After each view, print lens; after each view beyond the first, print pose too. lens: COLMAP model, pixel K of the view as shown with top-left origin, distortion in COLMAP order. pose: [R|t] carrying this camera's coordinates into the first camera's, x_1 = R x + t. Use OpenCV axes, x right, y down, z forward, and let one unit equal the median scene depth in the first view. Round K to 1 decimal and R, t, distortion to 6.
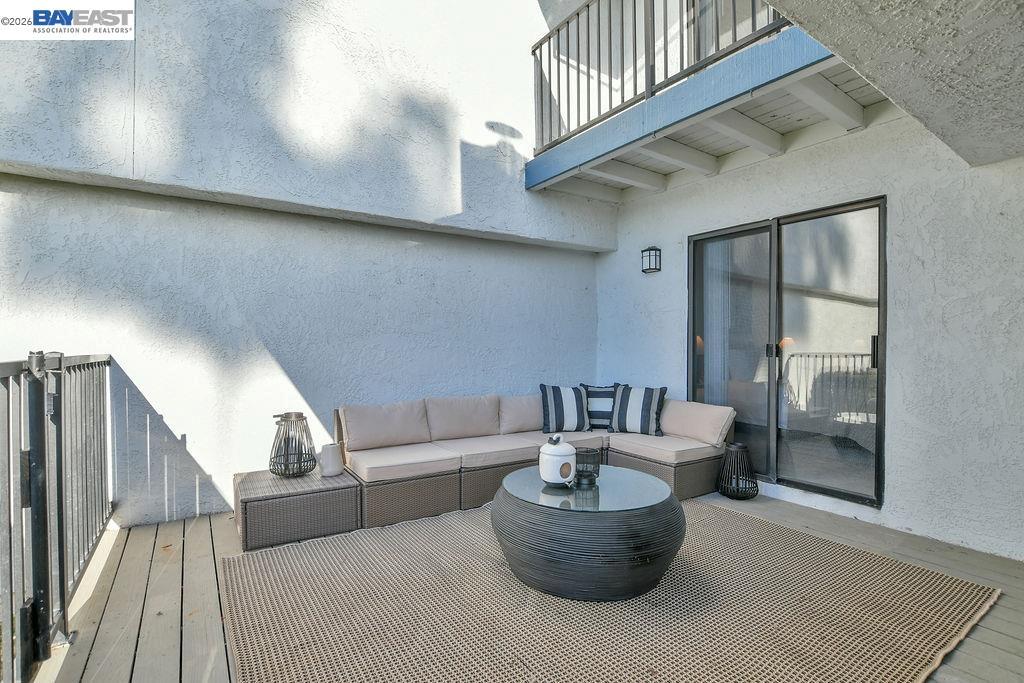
lens RADIAL K [[498.1, 0, 521.8], [0, 498.1, 352.1], [0, 0, 1]] dist [-0.001362, 0.000254]
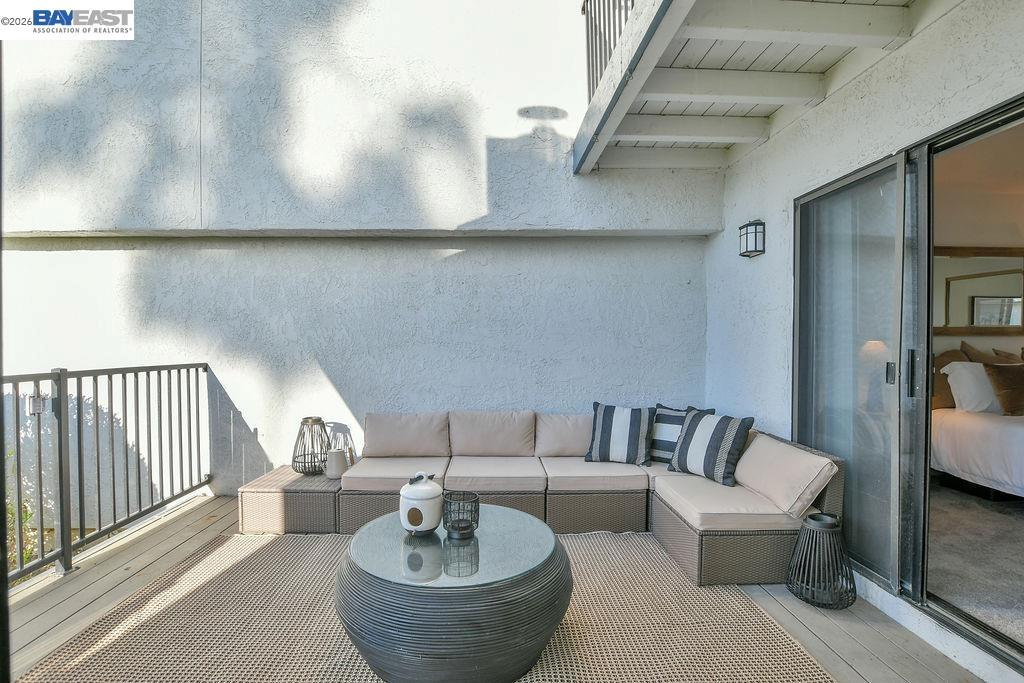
lens RADIAL K [[498.1, 0, 513.1], [0, 498.1, 348.6], [0, 0, 1]] dist [-0.001362, 0.000254]
pose [[0.844590, 0.004947, -0.535391, 0.404410], [-0.004550, 0.999988, 0.002062, -0.029047], [0.535394, 0.000694, 0.844602, 0.230434]]
